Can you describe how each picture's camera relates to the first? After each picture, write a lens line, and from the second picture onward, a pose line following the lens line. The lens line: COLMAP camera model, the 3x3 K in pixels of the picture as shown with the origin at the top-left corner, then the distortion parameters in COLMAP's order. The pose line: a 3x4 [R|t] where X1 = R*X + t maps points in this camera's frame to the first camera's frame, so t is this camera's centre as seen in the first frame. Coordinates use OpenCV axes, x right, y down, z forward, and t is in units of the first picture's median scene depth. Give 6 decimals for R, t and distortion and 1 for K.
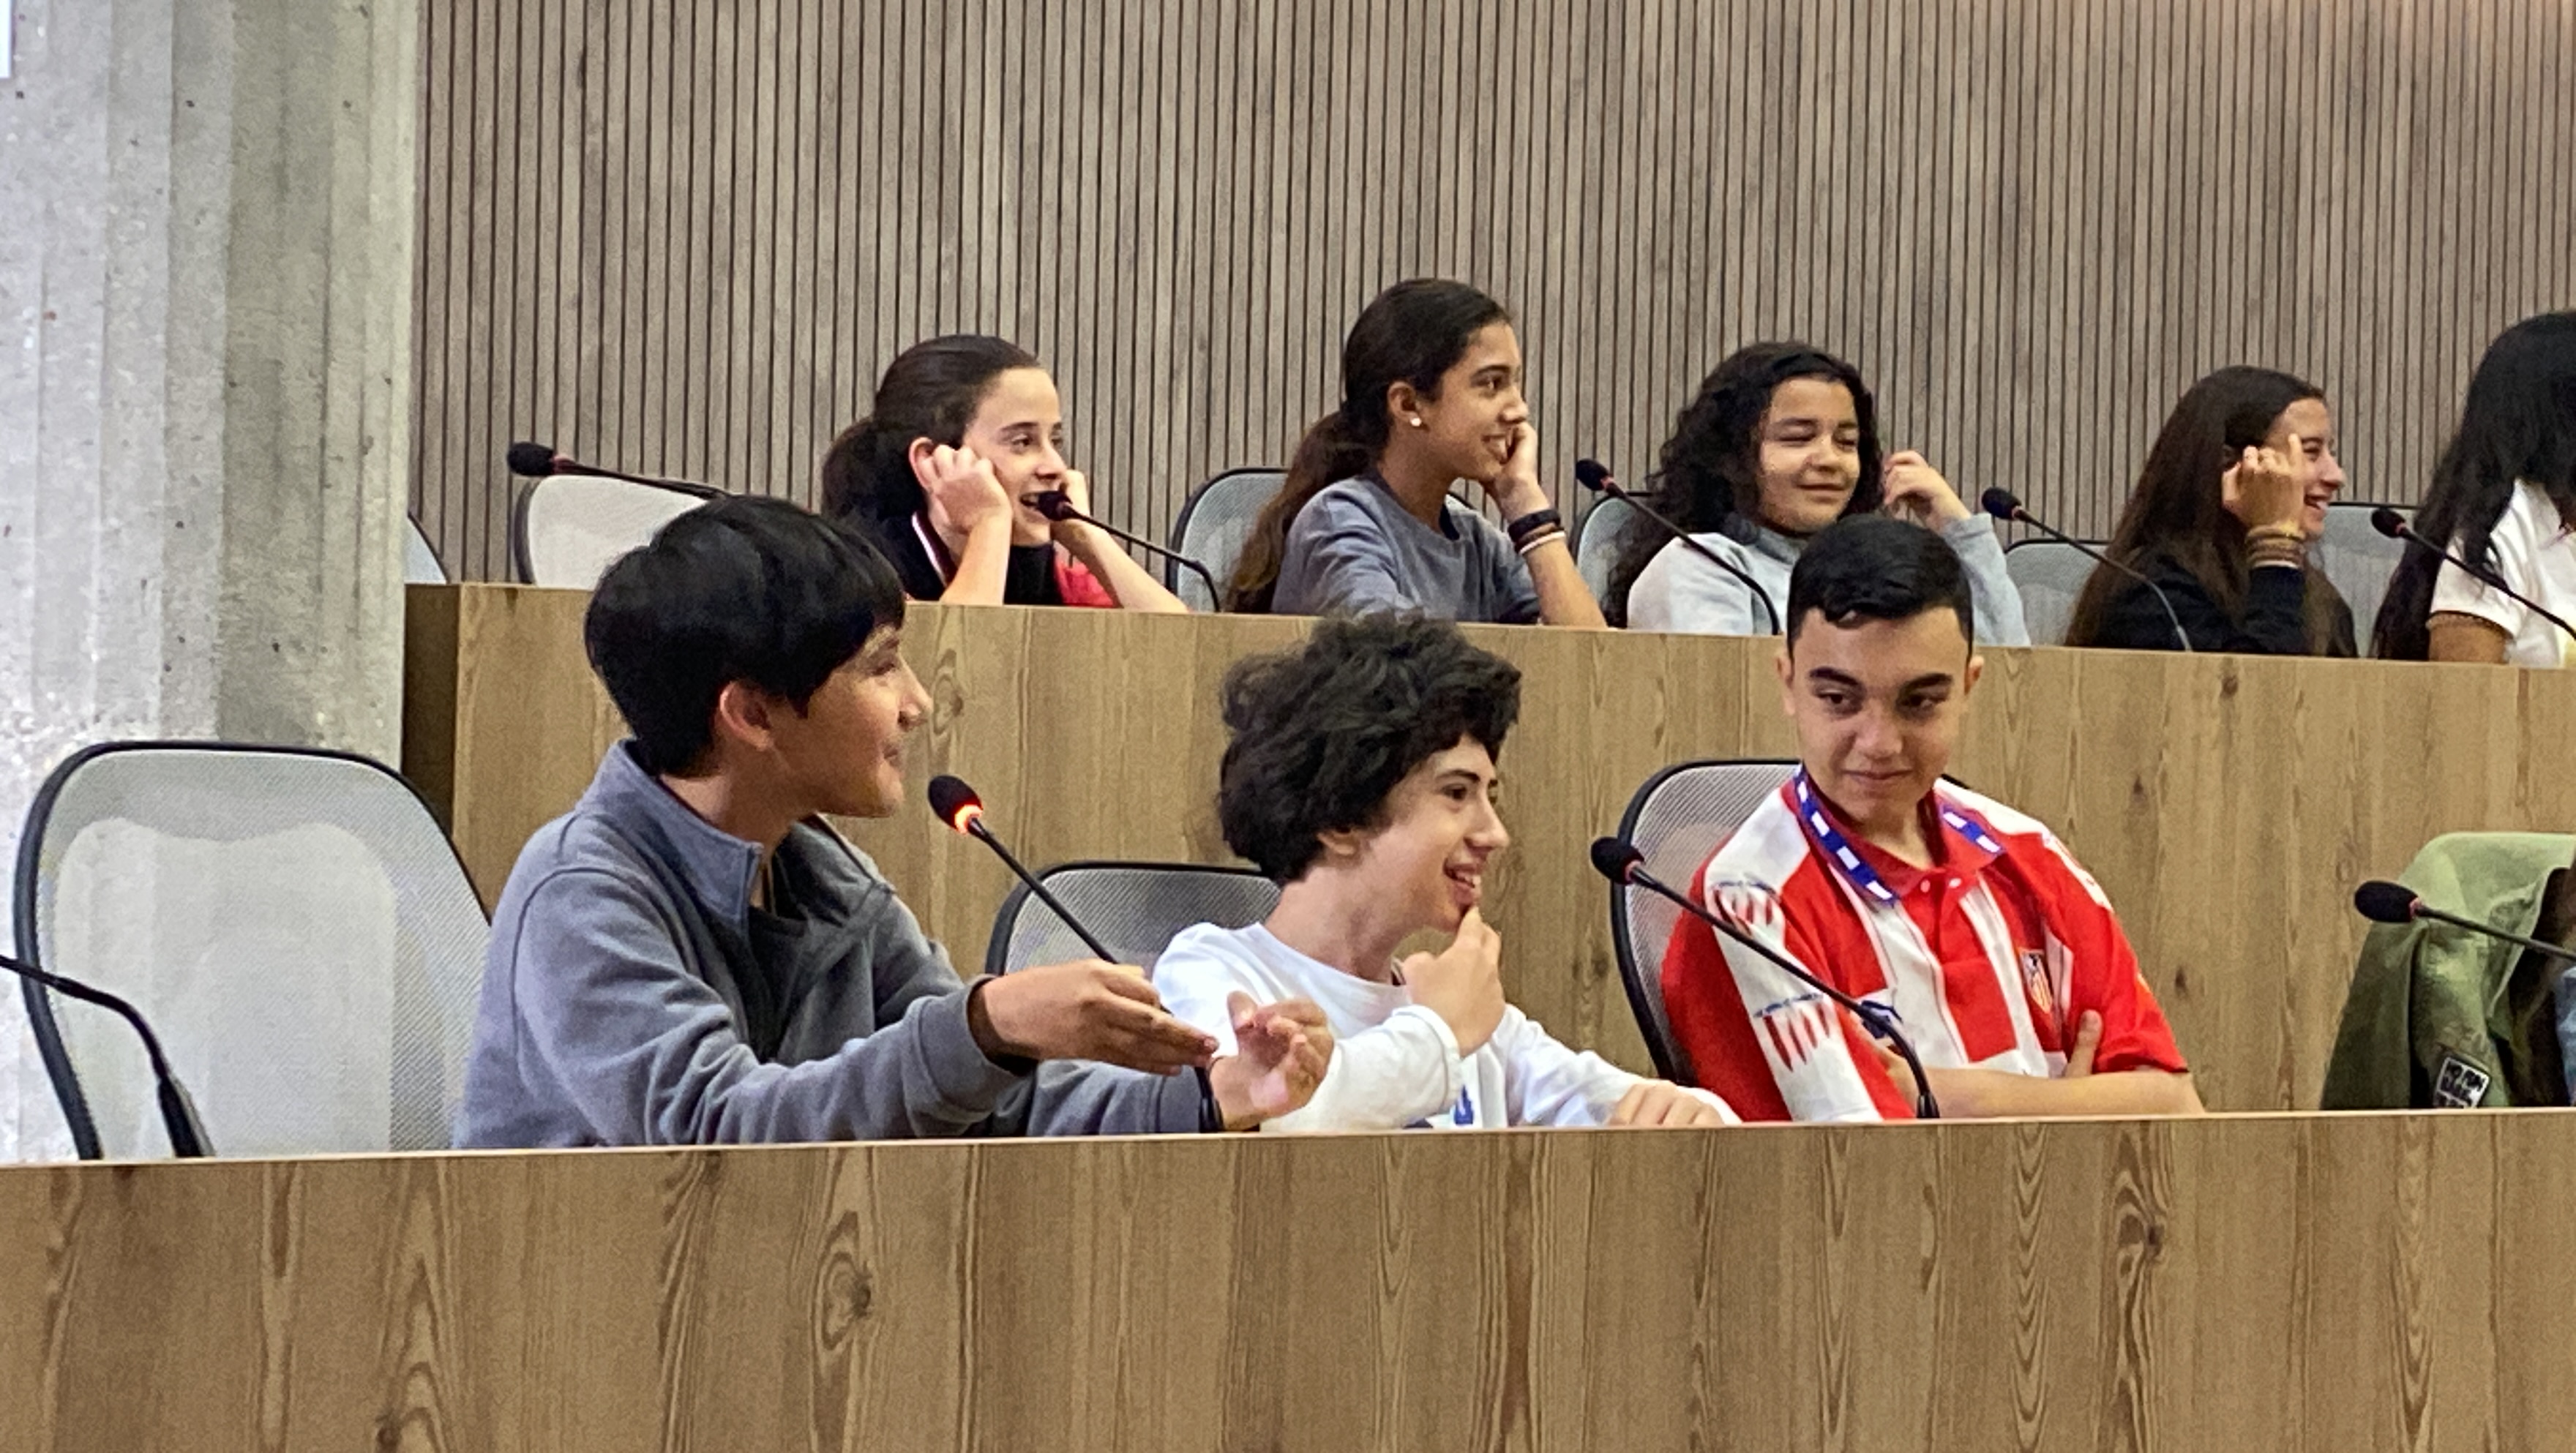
lens RADIAL K [[5661.7, 0, 1304.1], [0, 5661.7, 729.0], [0, 0, 1]] dist [0.237351, 0.000000]
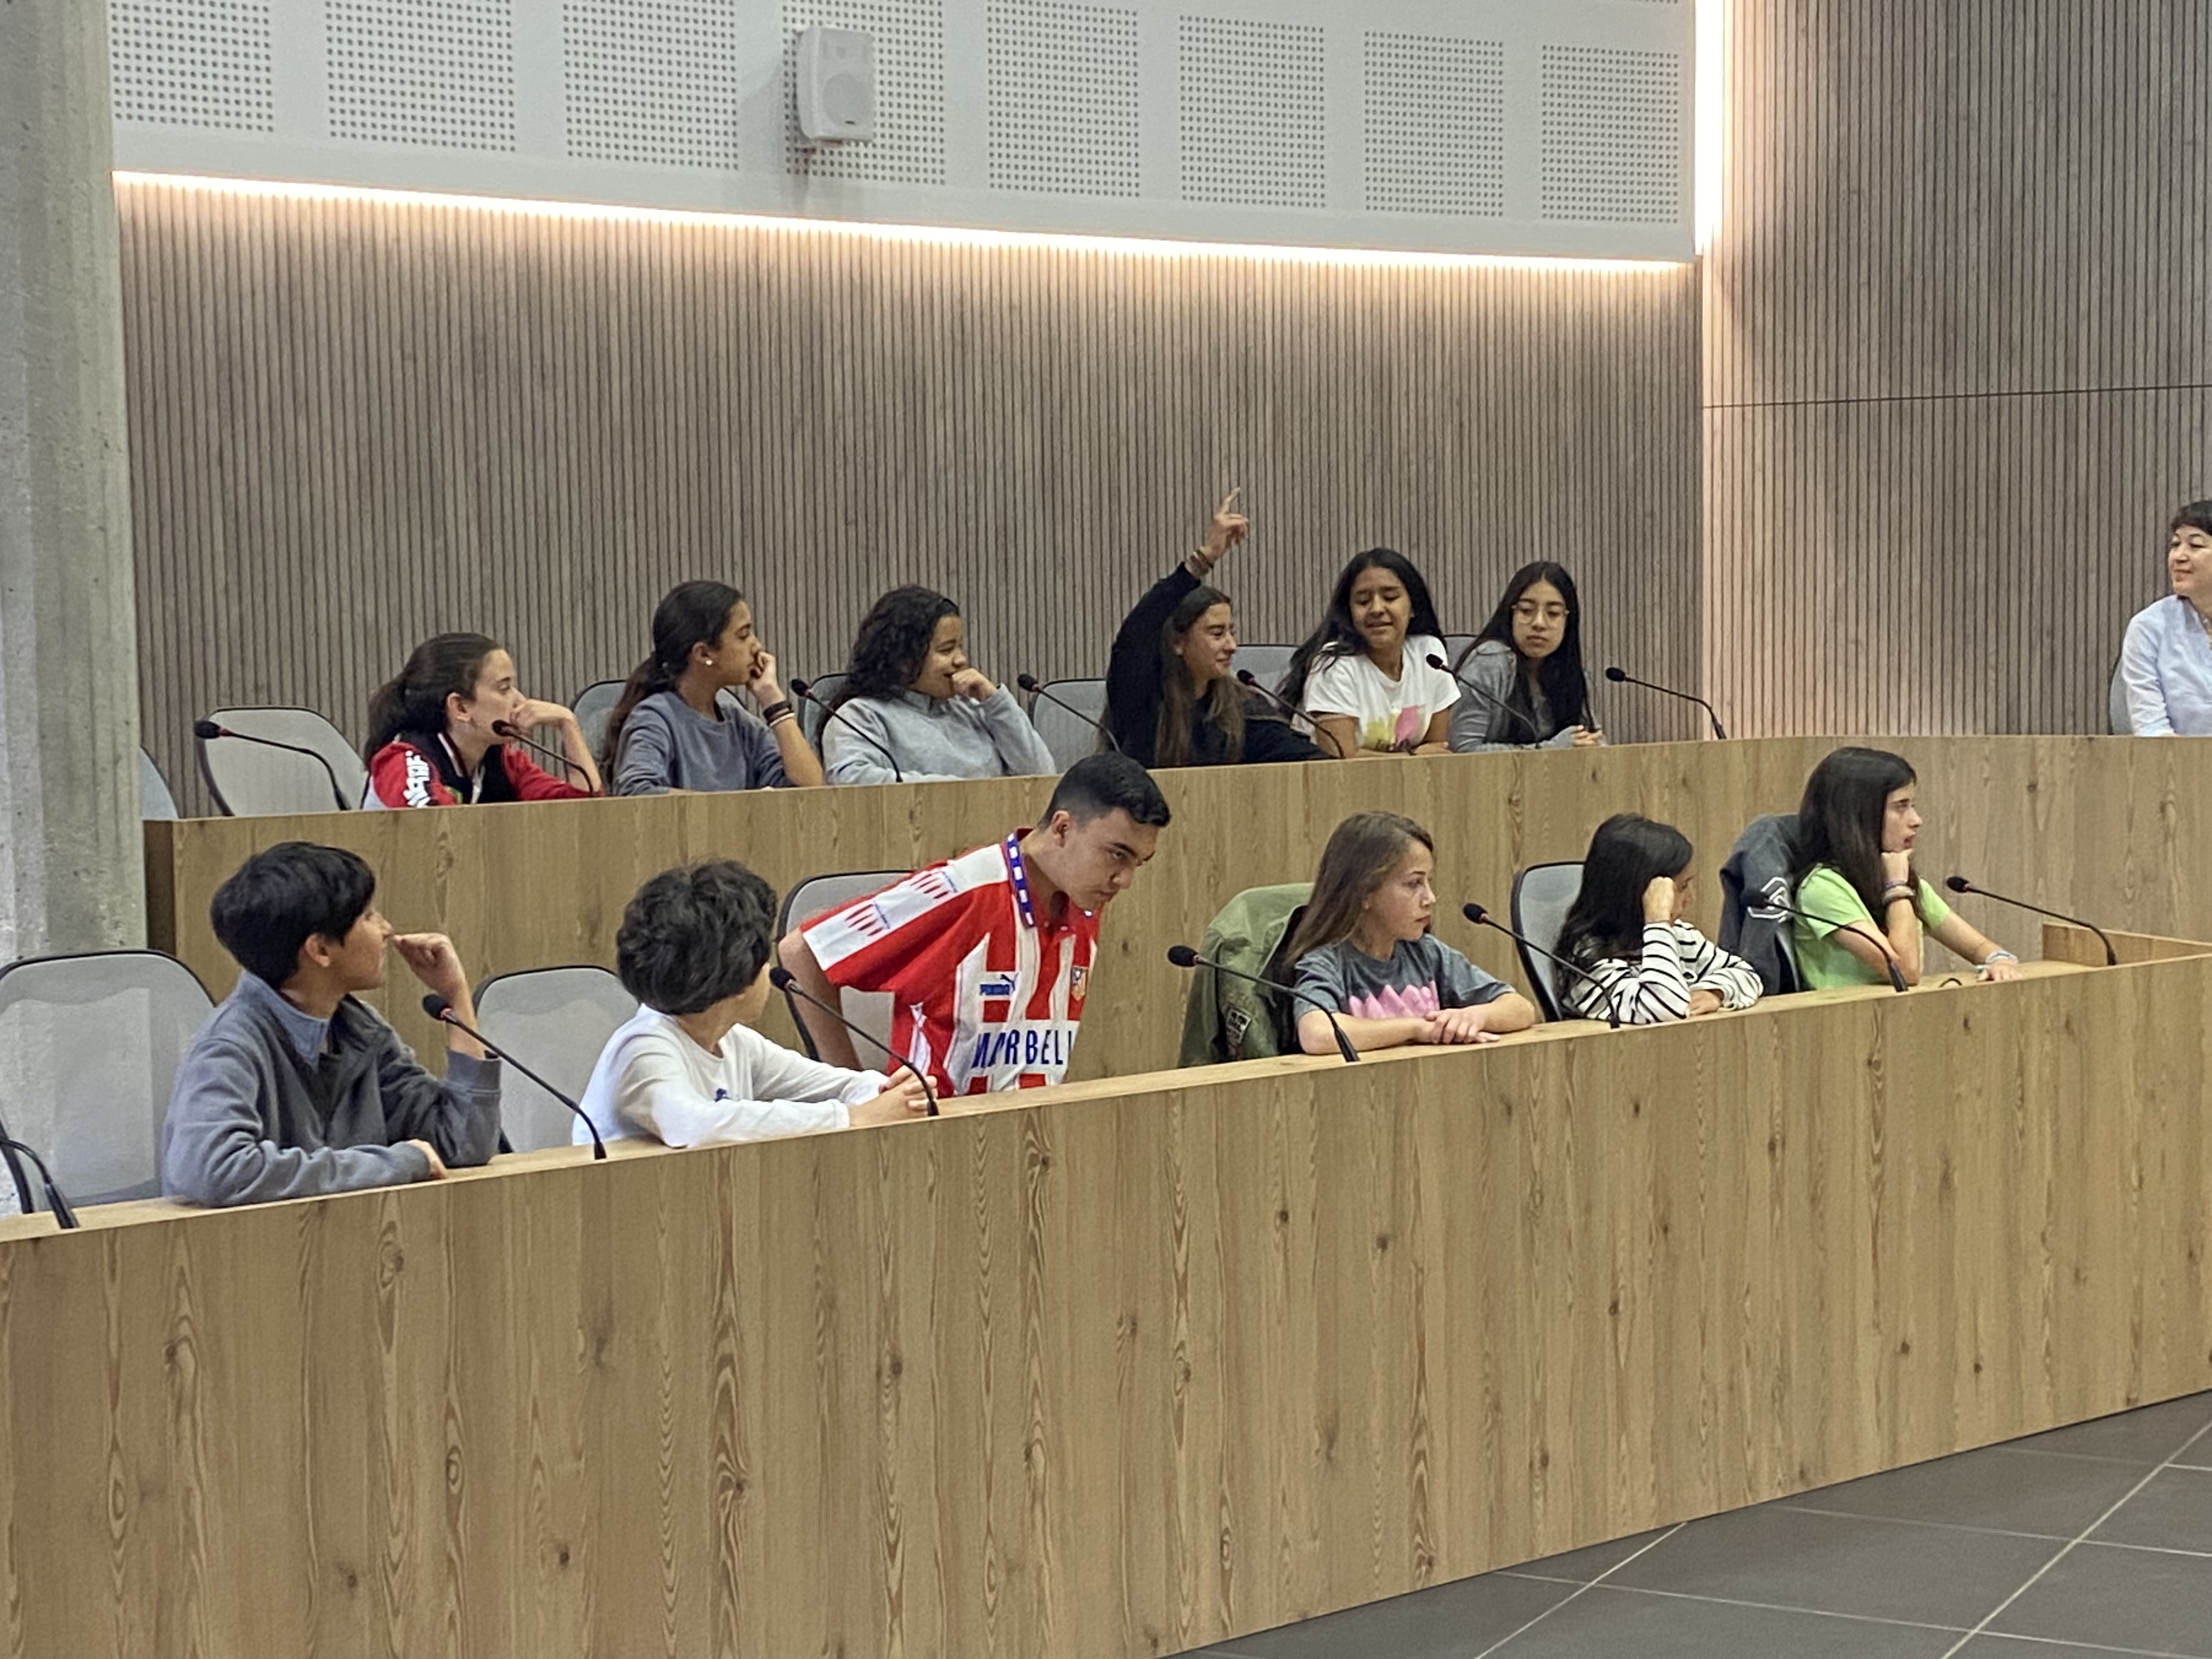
lens RADIAL K [[3681.7, 0, 1084.9], [0, 3681.7, 848.5], [0, 0, 1]] dist [0.147883, 0.000000]
pose [[0.994341, -0.049013, 0.094256, 0.033538], [0.042382, 0.996568, 0.071109, -0.089415], [-0.097418, -0.066712, 0.993005, -0.236437]]
